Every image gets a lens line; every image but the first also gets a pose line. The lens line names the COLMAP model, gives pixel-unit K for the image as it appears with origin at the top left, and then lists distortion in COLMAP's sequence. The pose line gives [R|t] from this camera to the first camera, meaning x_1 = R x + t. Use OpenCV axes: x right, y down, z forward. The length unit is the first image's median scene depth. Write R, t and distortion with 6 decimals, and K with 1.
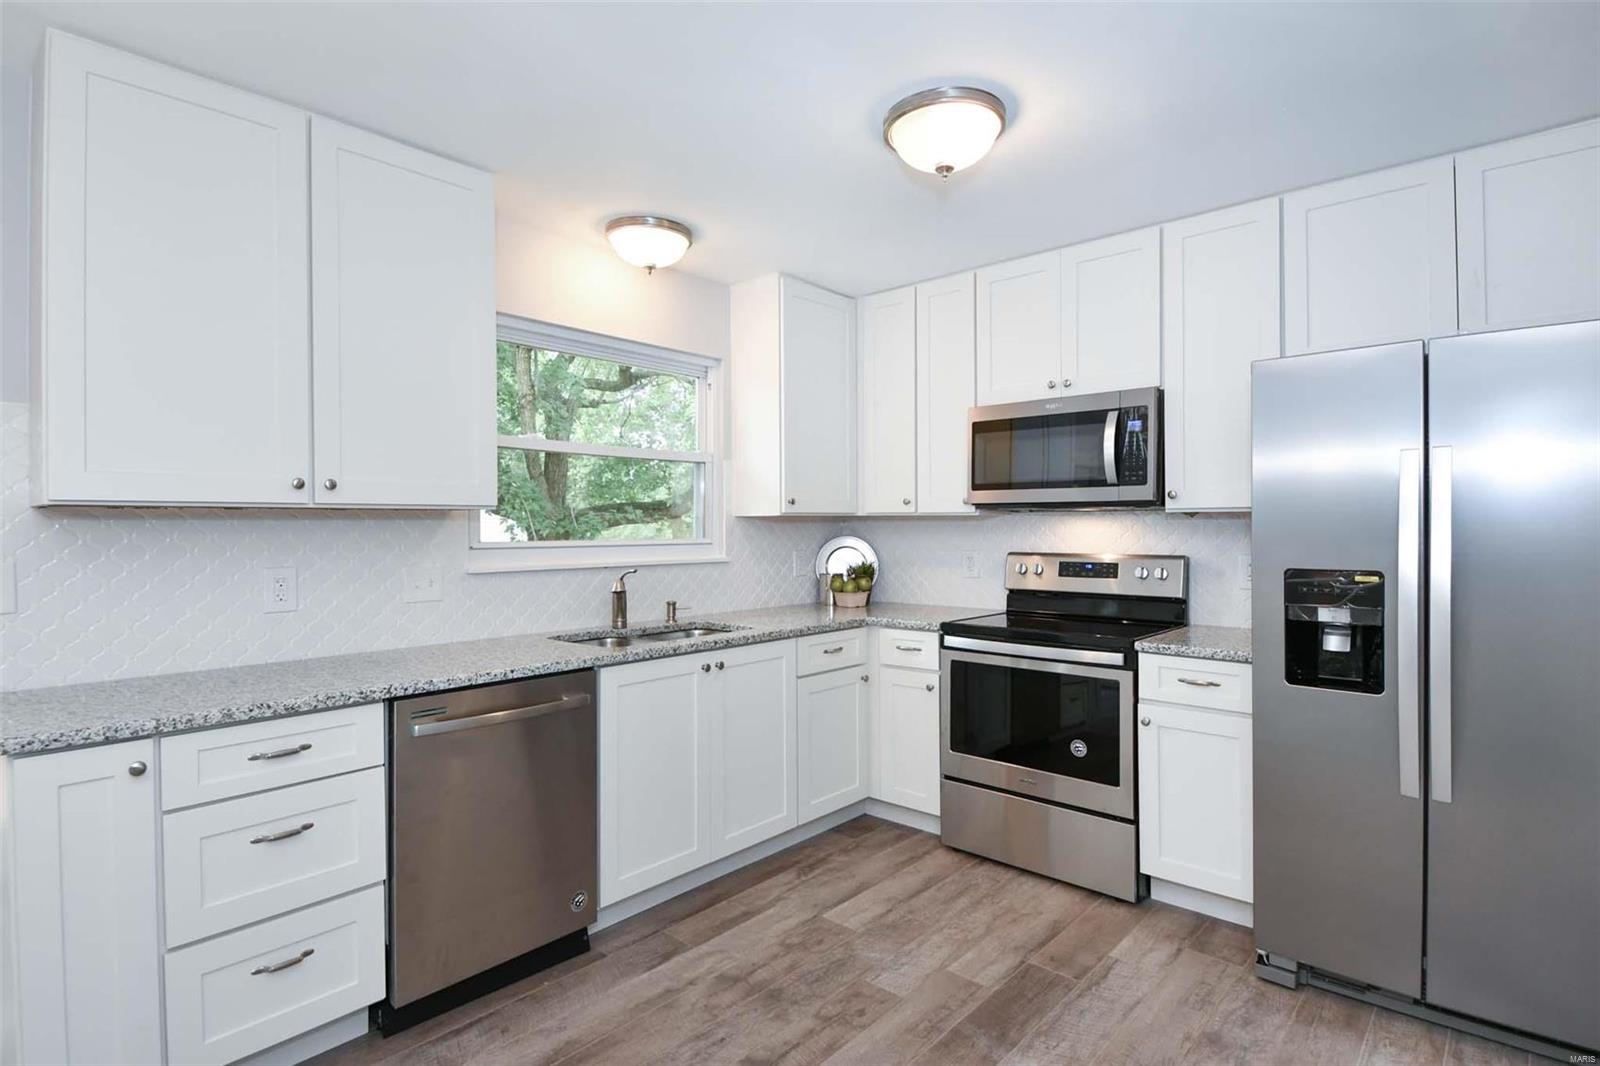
lens RADIAL K [[795.2, 0, 800.0], [0, 795.2, 533.0], [0, 0, 1]] dist [0.030250, -0.030290]
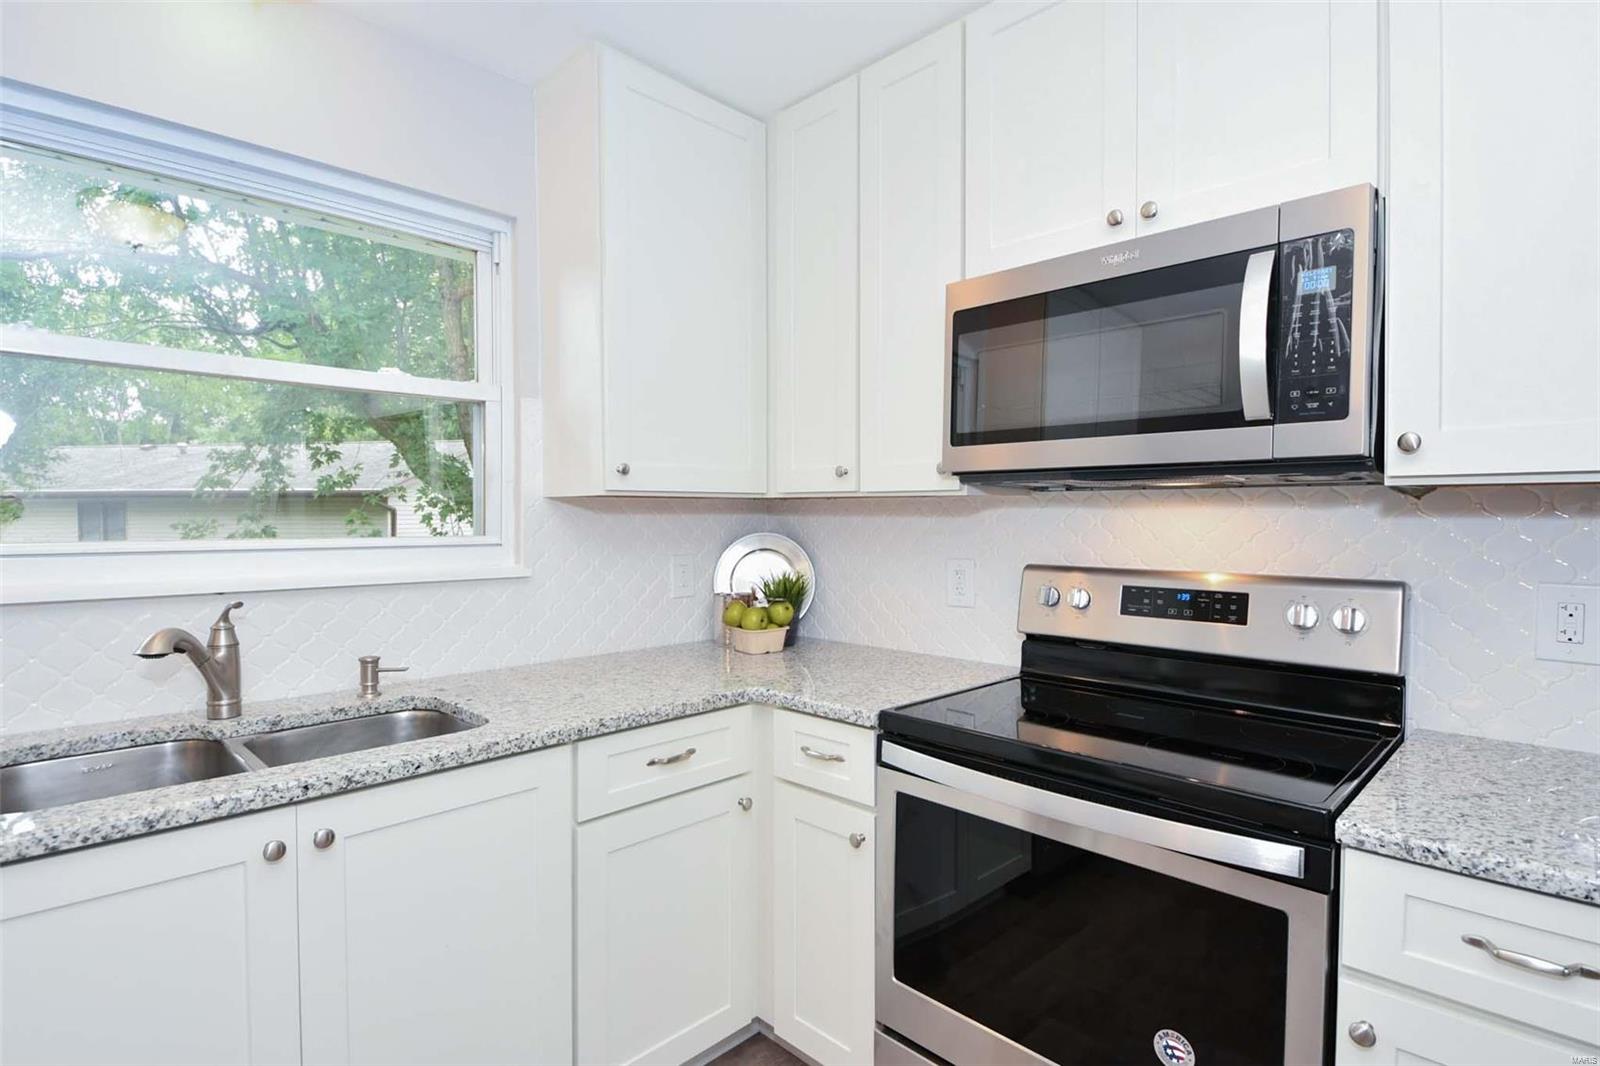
lens RADIAL K [[773.1, 0, 800.0], [0, 773.1, 533.0], [0, 0, 1]] dist [0.032366, -0.028697]
pose [[0.998233, 0.006293, -0.059089, 0.165312], [-0.005512, 0.999895, 0.013377, -0.004410], [0.059167, -0.013028, 0.998163, 0.551186]]
